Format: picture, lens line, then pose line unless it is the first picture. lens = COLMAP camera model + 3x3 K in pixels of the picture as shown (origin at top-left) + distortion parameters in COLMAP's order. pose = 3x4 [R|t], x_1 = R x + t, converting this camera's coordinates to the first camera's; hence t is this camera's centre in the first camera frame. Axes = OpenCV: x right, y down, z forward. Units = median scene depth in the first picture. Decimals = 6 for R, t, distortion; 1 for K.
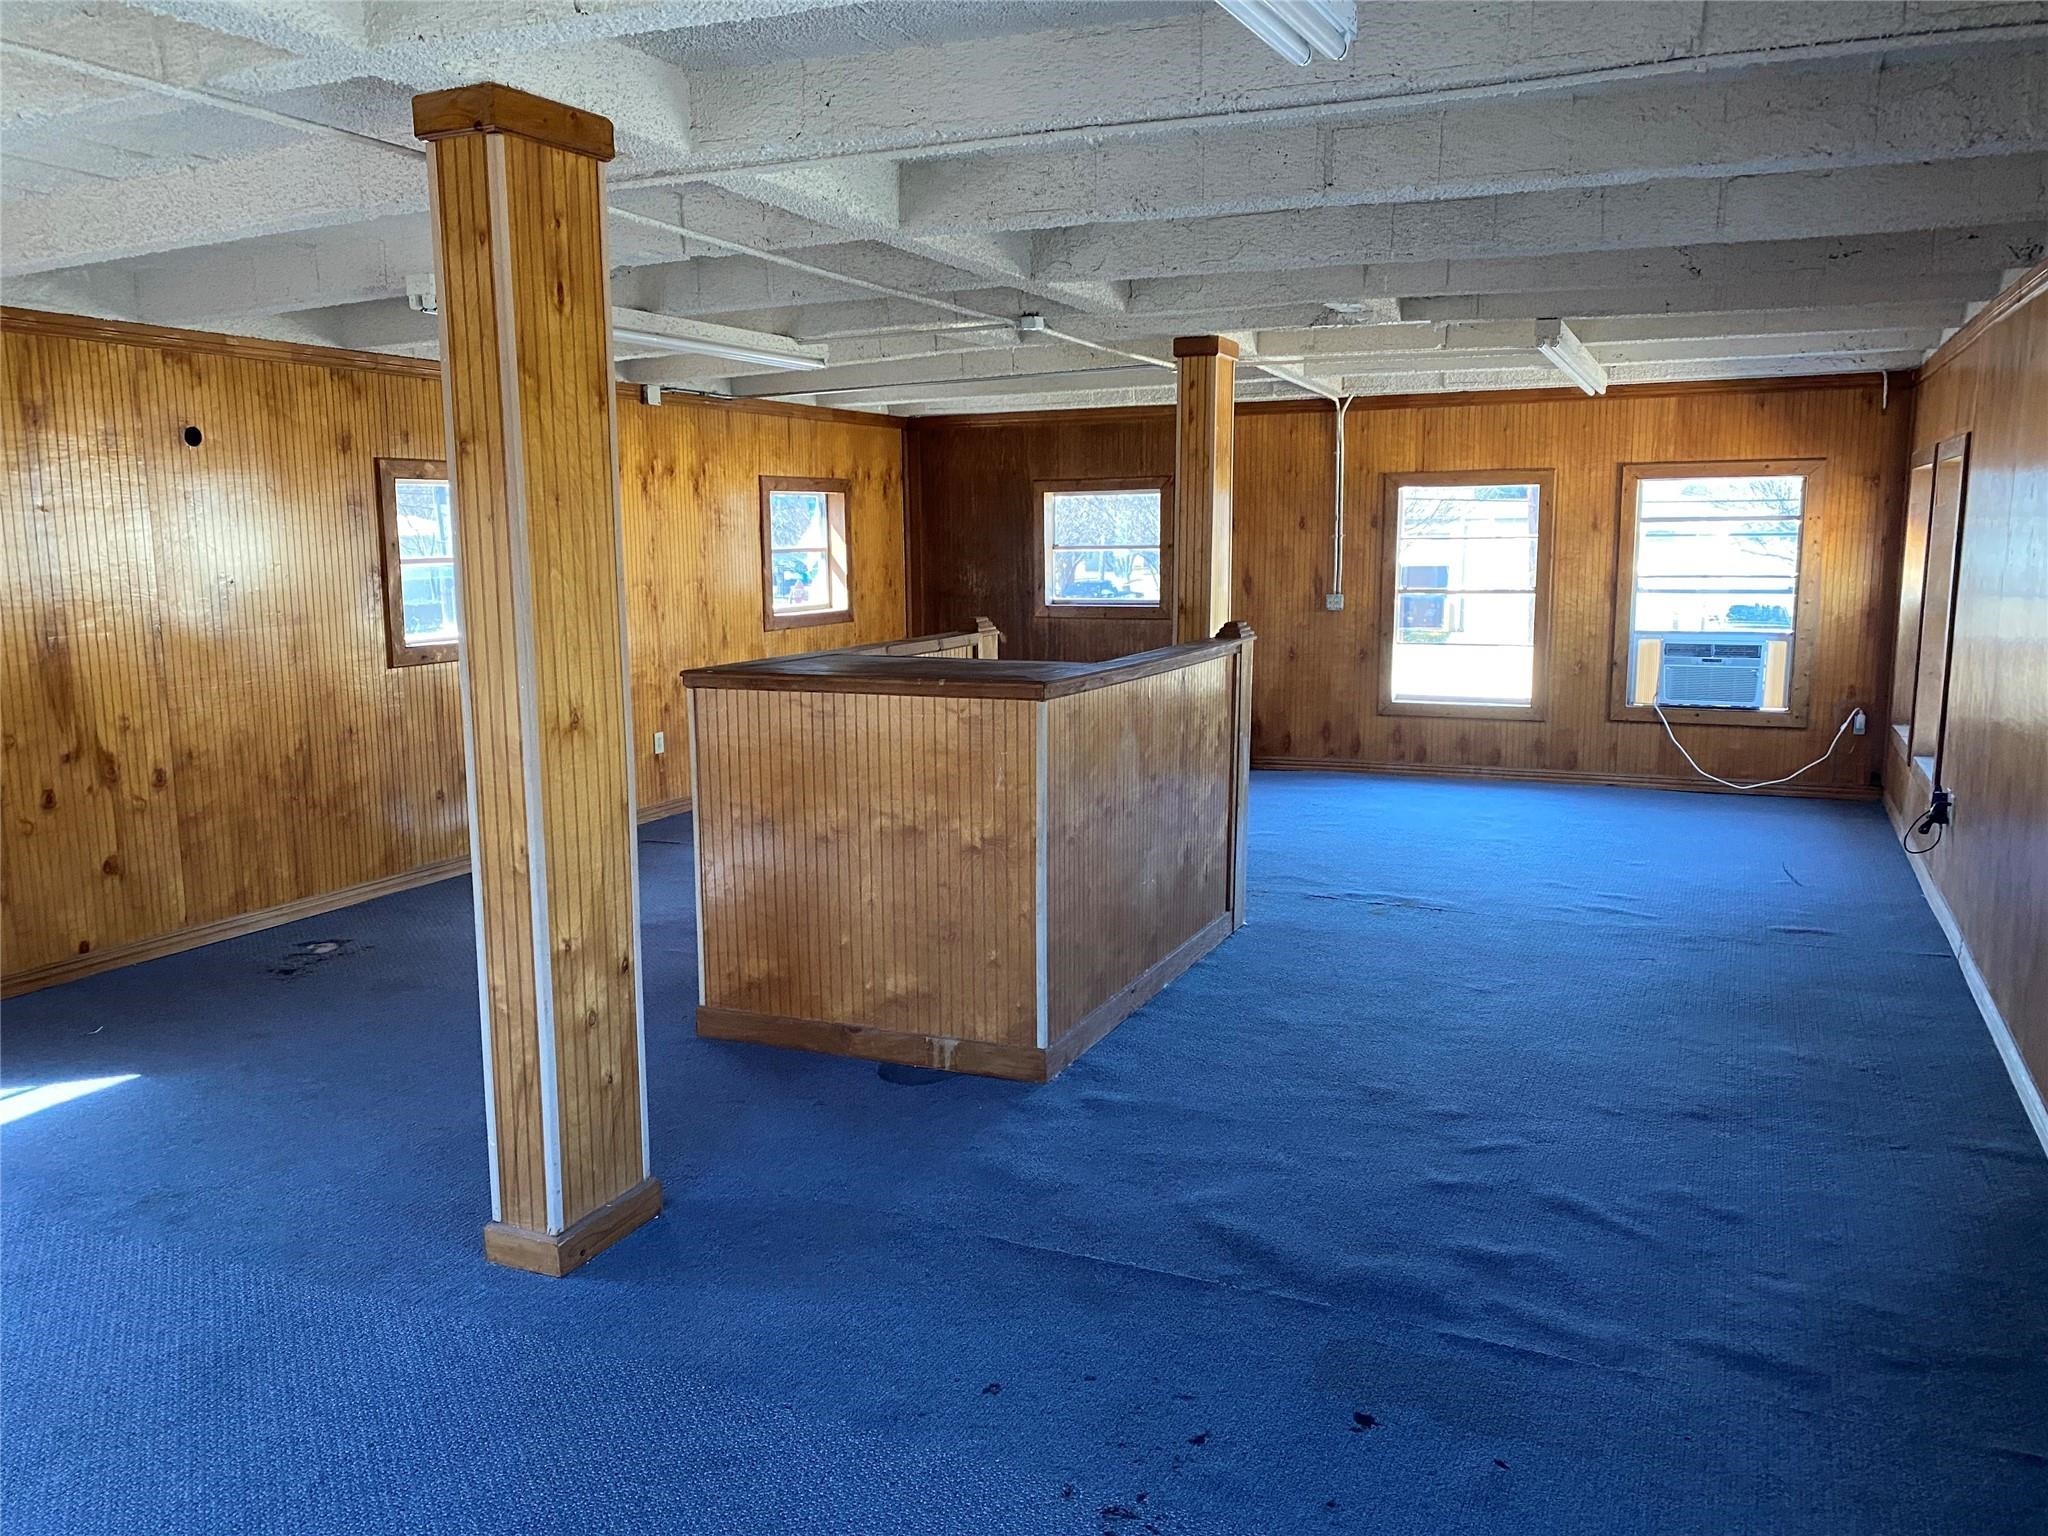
lens RADIAL K [[1562.4, 0, 1008.9], [0, 1562.4, 769.3], [0, 0, 1]] dist [0.043658, -0.037718]
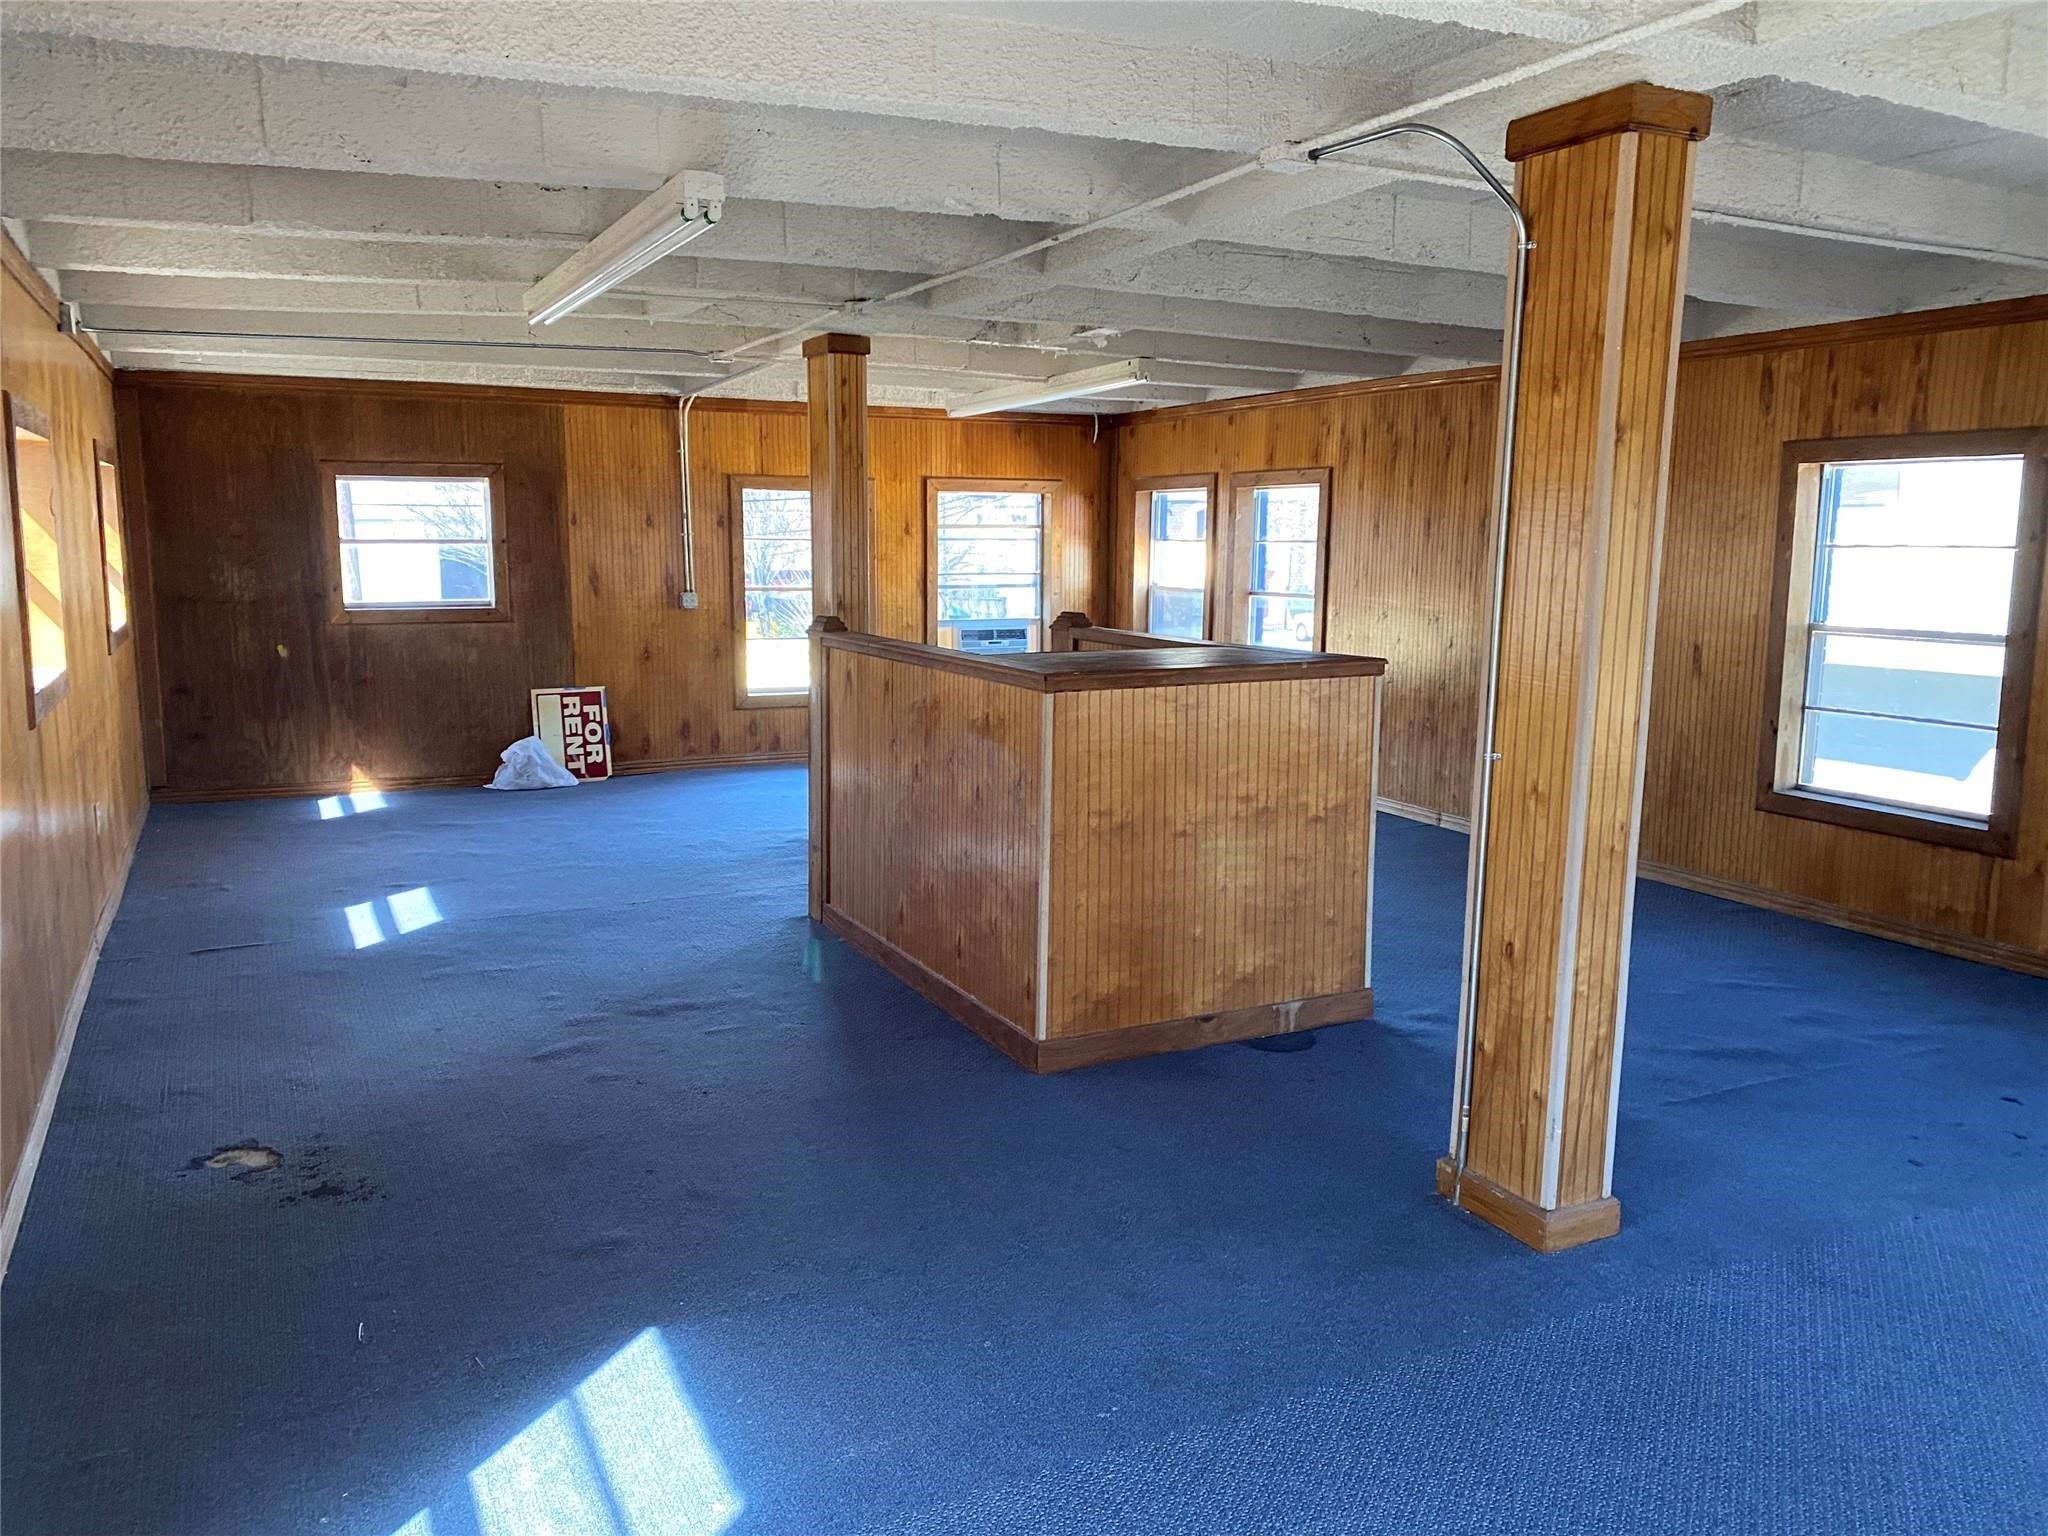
lens RADIAL K [[1562.4, 0, 1011.0], [0, 1562.4, 761.8], [0, 0, 1]] dist [0.043658, -0.037718]
pose [[0.624498, -0.099273, 0.774692, -0.787239], [0.104769, 0.993572, 0.042865, -0.045202], [-0.773968, 0.054394, 0.630884, 0.380085]]
